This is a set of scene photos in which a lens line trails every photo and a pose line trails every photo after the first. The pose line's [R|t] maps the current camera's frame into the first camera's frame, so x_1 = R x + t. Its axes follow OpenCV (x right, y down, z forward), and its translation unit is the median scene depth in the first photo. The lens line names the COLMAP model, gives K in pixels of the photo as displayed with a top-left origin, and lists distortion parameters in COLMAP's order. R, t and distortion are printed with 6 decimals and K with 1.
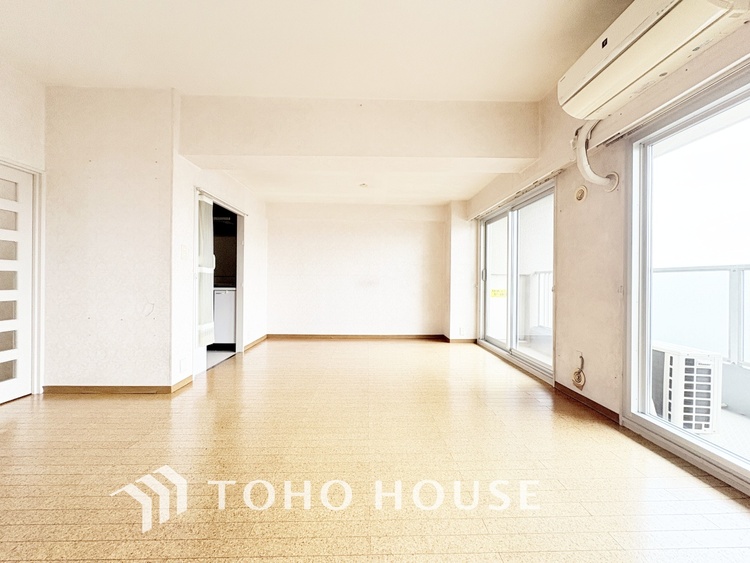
lens RADIAL K [[298.5, 0, 374.6], [0, 298.5, 281.7], [0, 0, 1]] dist [-0.003667, -0.000624]
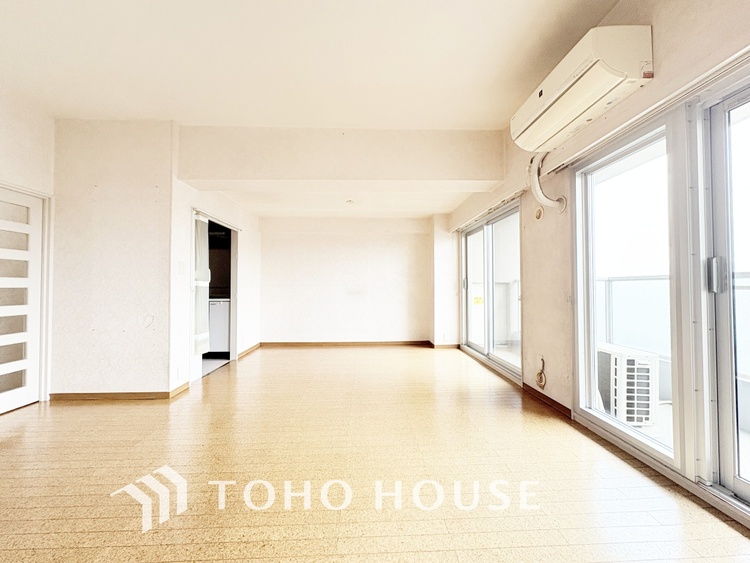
lens RADIAL K [[298.5, 0, 374.8], [0, 298.5, 281.6], [0, 0, 1]] dist [-0.003667, -0.000624]
pose [[0.999840, -0.010409, 0.014548, 0.052517], [0.010717, 0.999717, -0.021221, -0.019937], [-0.014323, 0.021373, 0.999669, -0.103560]]
